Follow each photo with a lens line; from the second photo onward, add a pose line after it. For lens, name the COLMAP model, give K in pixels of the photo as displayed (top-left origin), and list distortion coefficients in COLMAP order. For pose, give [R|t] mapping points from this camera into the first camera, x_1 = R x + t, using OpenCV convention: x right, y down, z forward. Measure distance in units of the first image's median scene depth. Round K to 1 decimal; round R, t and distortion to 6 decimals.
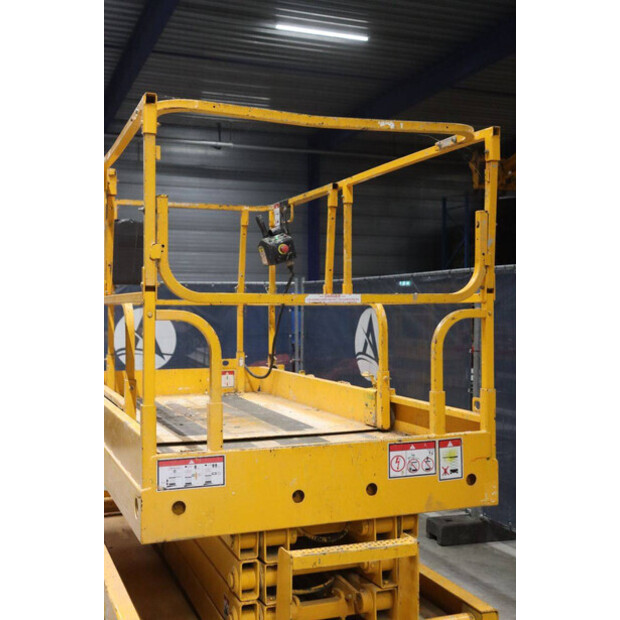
lens RADIAL K [[797.5, 0, 297.4], [0, 797.5, 312.3], [0, 0, 1]] dist [0.017424, 0.000000]
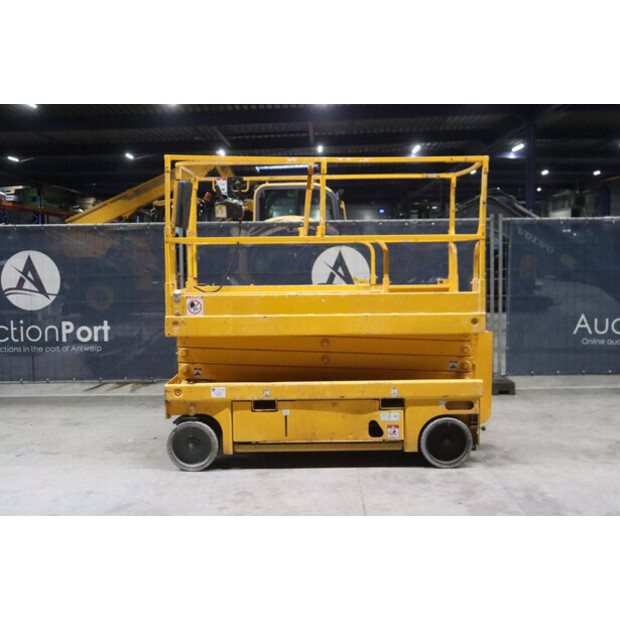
lens RADIAL K [[720.3, 0, 307.4], [0, 720.3, 308.7], [0, 0, 1]] dist [-0.011368, 0.000000]
pose [[0.360994, -0.073107, 0.929698, -2.173282], [0.016130, 0.997263, 0.072157, 0.030719], [-0.932429, -0.011052, 0.361185, 0.598316]]
